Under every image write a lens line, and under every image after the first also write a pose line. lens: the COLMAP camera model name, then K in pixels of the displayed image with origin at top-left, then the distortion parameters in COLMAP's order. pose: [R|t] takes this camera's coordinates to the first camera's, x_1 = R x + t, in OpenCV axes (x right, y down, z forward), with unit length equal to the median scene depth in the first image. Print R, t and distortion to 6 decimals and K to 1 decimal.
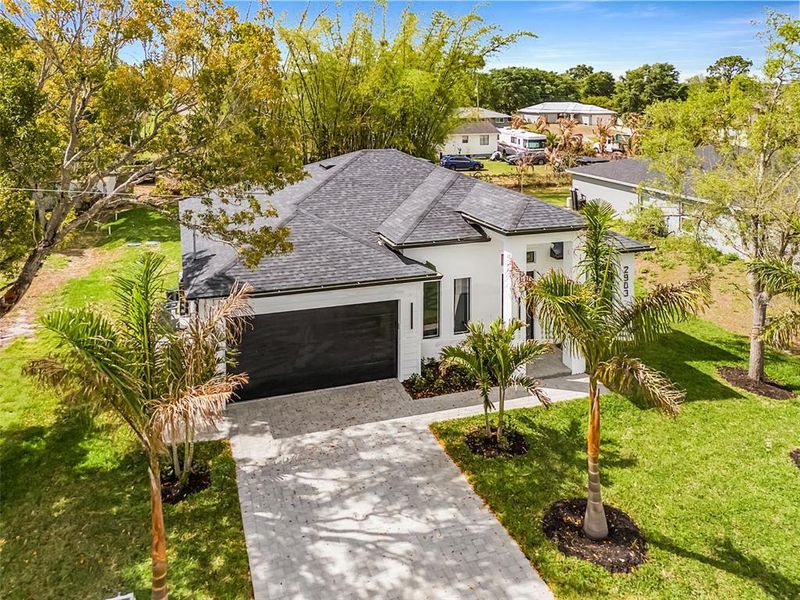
lens RADIAL K [[617.9, 0, 400.0], [0, 617.9, 300.0], [0, 0, 1]] dist [-0.000185, -0.001804]
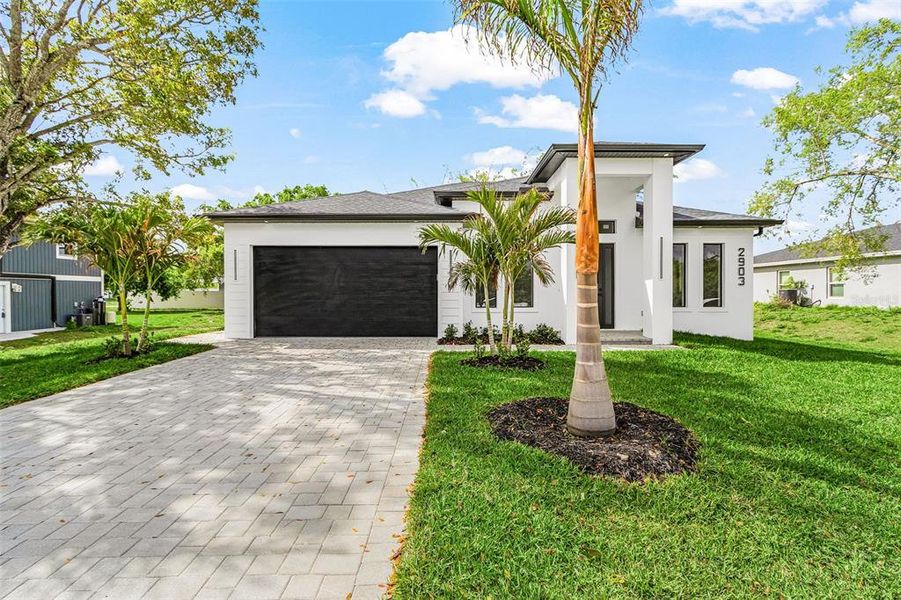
lens RADIAL K [[437.0, 0, 436.6], [0, 437.0, 285.1], [0, 0, 1]] dist [0.000440, -0.000209]
pose [[0.955470, 0.013312, -0.294789, 0.199127], [-0.104951, 0.948994, -0.297314, 0.258947], [0.275795, 0.315013, 0.908132, 0.375426]]
